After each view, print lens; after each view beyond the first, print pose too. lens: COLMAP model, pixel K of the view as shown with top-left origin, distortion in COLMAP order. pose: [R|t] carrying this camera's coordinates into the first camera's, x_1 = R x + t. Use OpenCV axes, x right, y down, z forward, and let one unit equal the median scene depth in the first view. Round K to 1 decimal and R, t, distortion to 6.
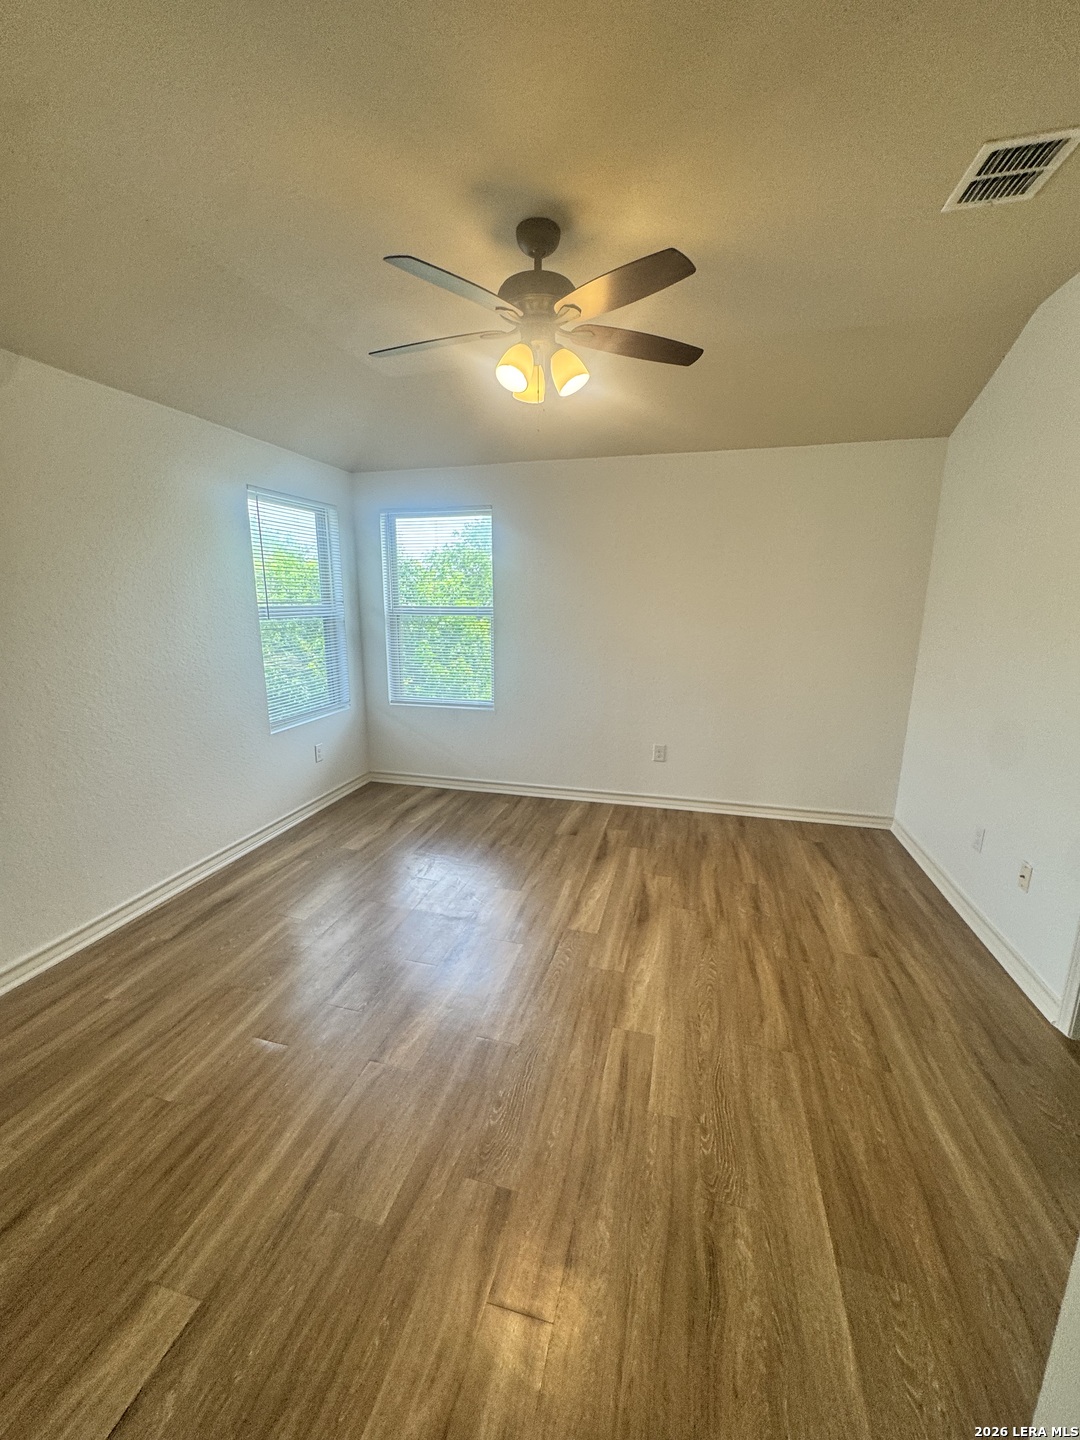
lens RADIAL K [[580.2, 0, 540.6], [0, 580.2, 724.6], [0, 0, 1]] dist [0.002508, -0.000405]
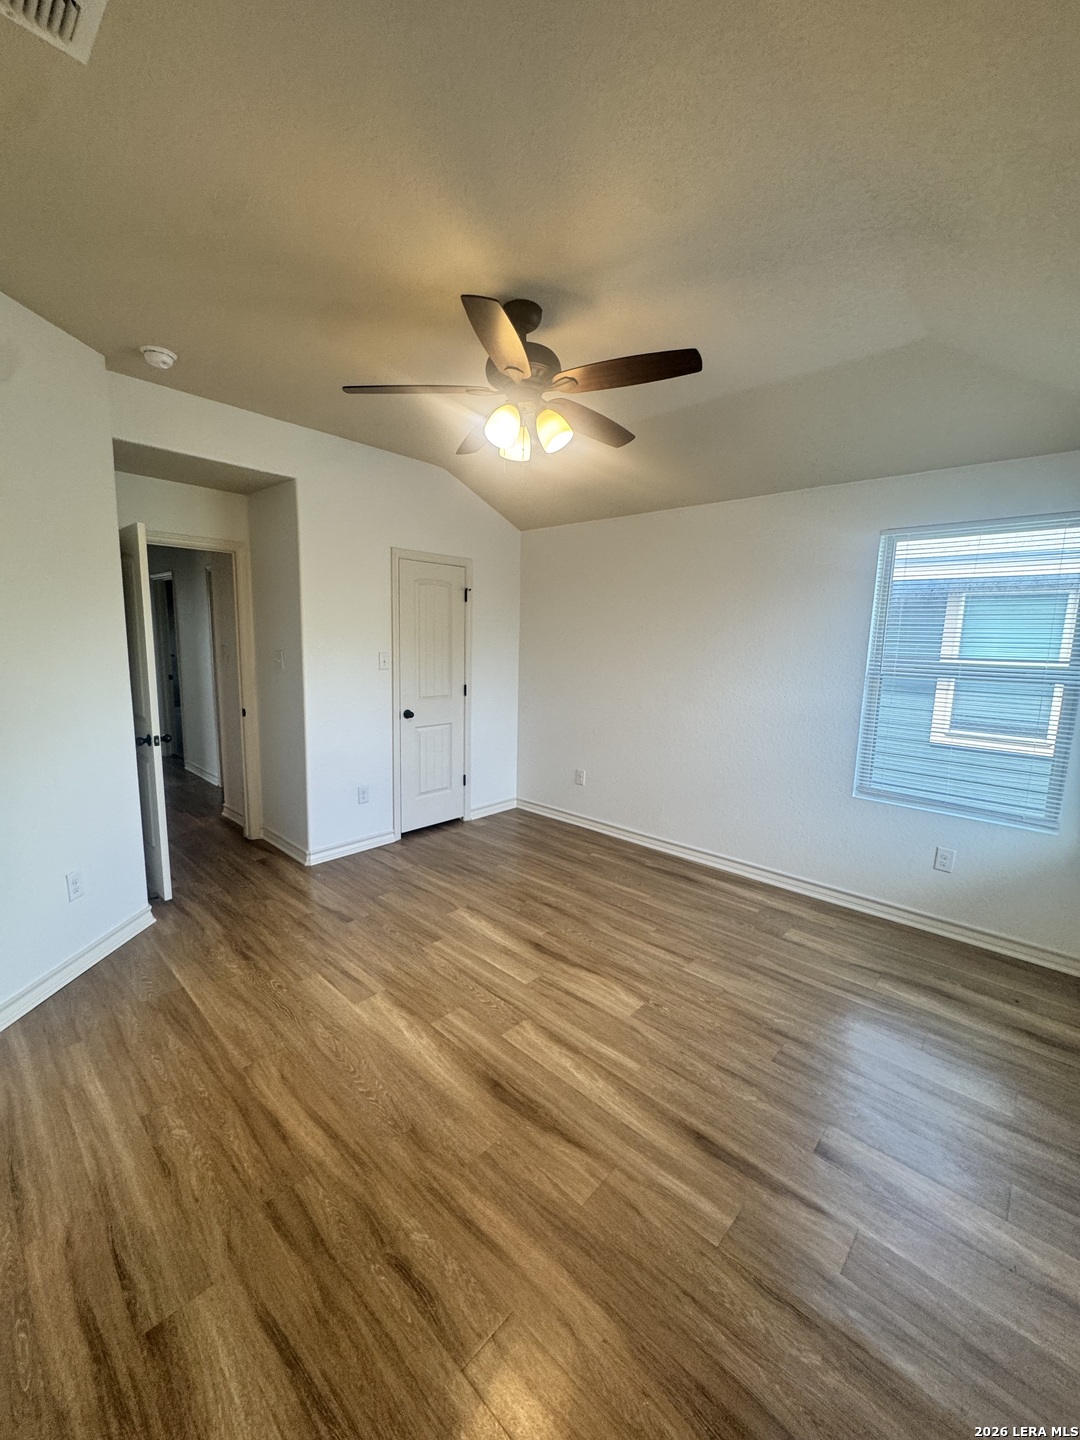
lens RADIAL K [[580.2, 0, 592.8], [0, 580.2, 718.7], [0, 0, 1]] dist [0.002508, -0.000405]
pose [[-0.421413, 0.113783, -0.899703, 0.849534], [-0.221693, 0.949071, 0.223865, -0.352828], [0.879354, 0.293797, -0.374726, 1.437205]]
